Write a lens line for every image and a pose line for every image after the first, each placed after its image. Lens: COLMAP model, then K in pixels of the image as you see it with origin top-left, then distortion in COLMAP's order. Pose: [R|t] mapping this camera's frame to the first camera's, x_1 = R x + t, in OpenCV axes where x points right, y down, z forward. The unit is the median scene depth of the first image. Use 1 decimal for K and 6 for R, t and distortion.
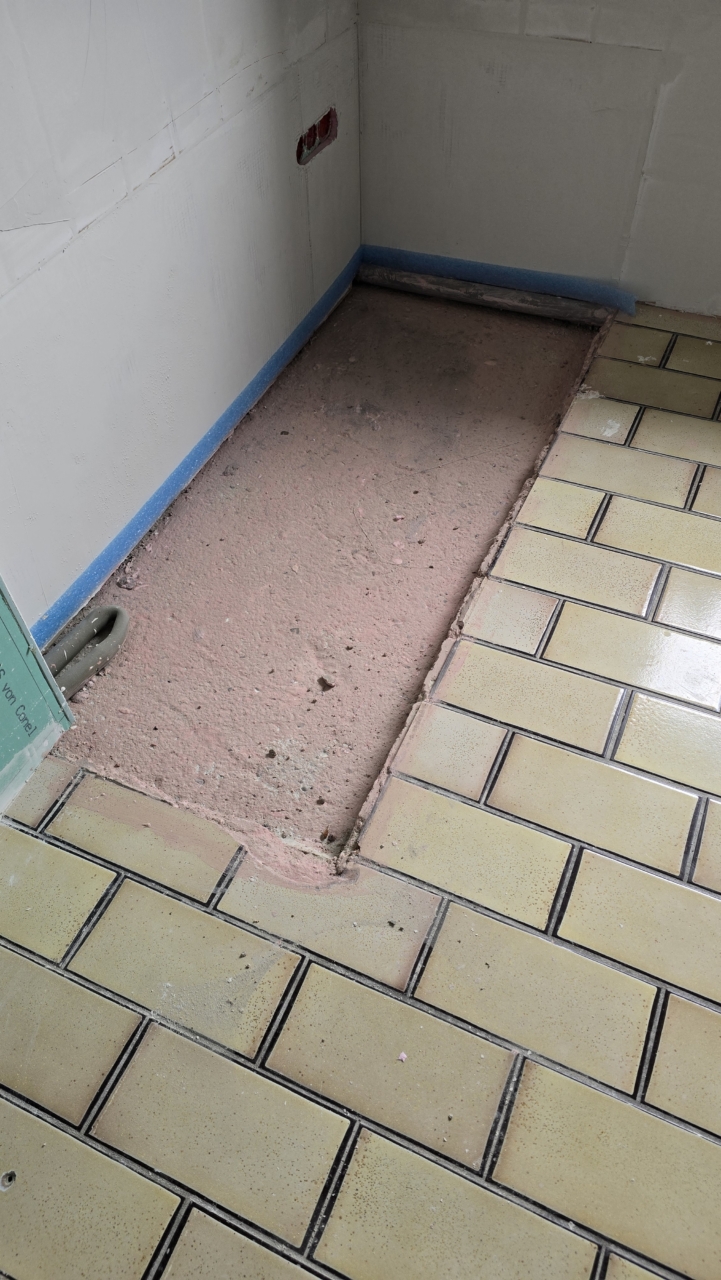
lens RADIAL K [[862.5, 0, 357.5], [0, 862.5, 664.5], [0, 0, 1]] dist [0.060457, -0.059348]
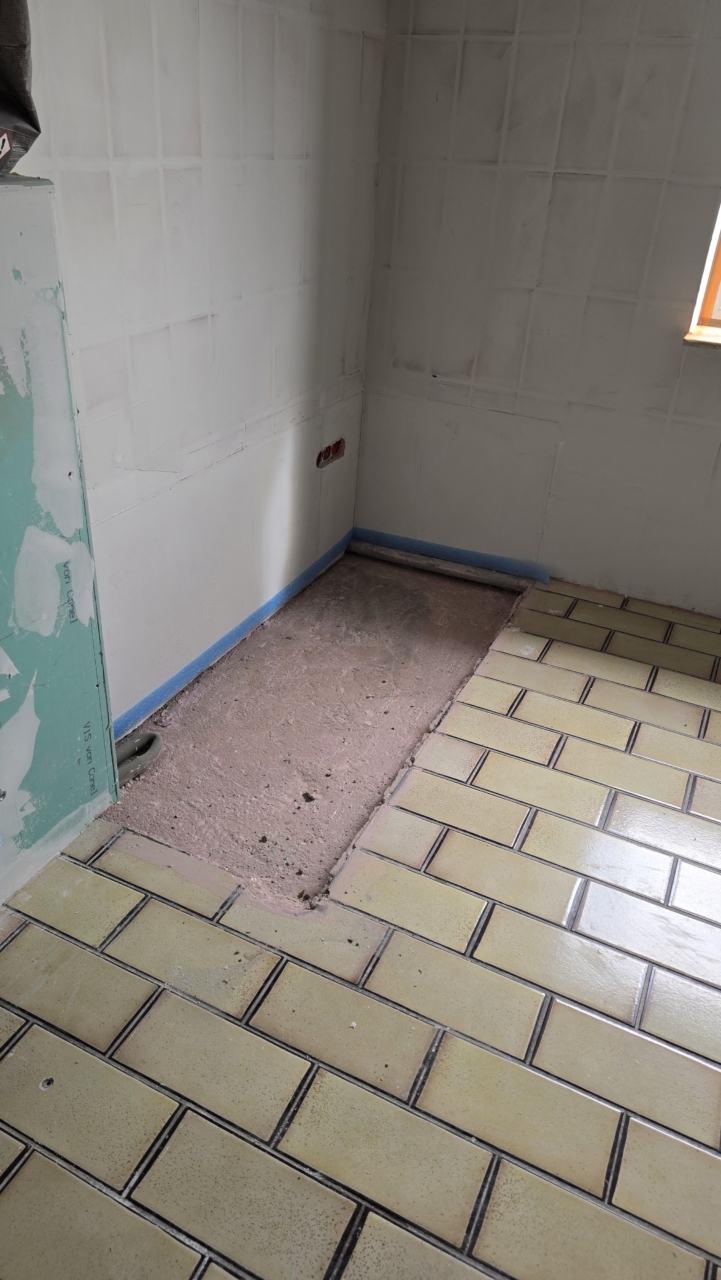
lens RADIAL K [[862.5, 0, 342.8], [0, 862.5, 647.7], [0, 0, 1]] dist [0.060457, -0.059348]
pose [[0.996155, 0.086390, 0.014557, -0.024623], [-0.075589, 0.931542, -0.355690, 0.290986], [-0.044289, 0.353222, 0.934491, -0.330415]]
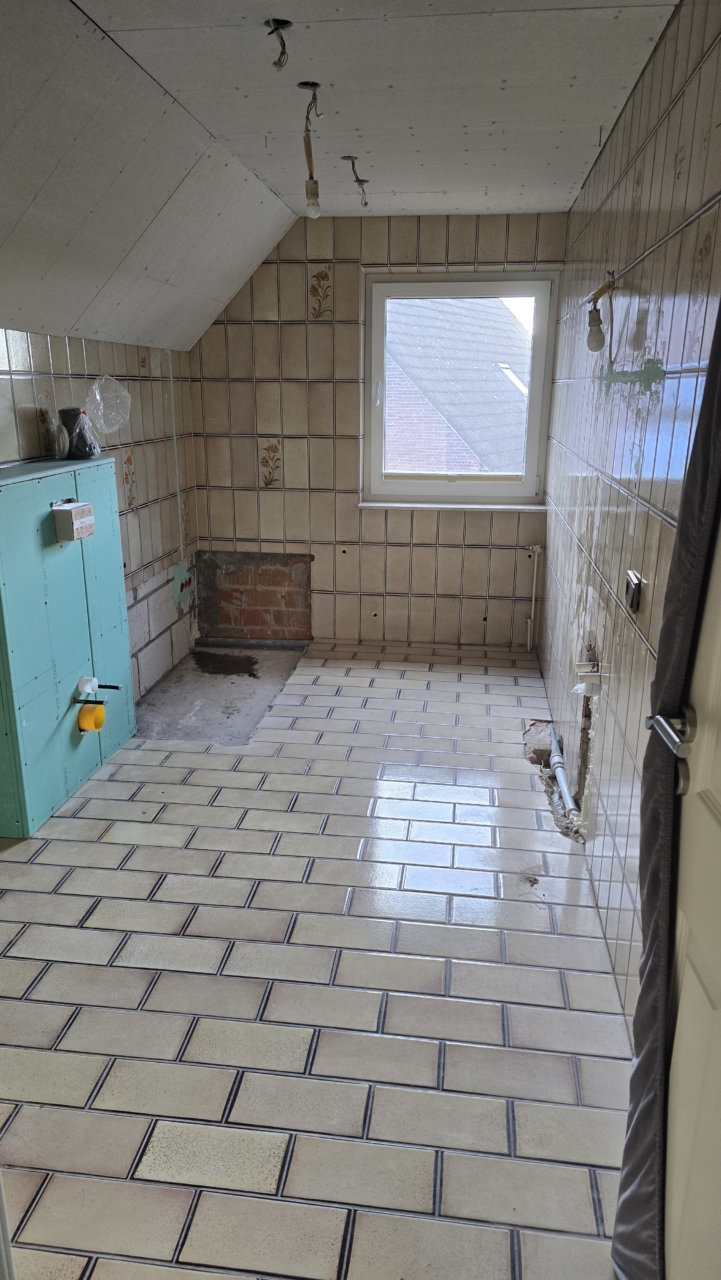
lens RADIAL K [[862.5, 0, 363.9], [0, 862.5, 672.0], [0, 0, 1]] dist [0.060457, -0.059348]
pose [[0.953837, -0.050826, 0.295991, -0.432440], [0.207177, 0.824873, -0.525987, 1.450045], [-0.217421, 0.563029, 0.797325, -1.384293]]
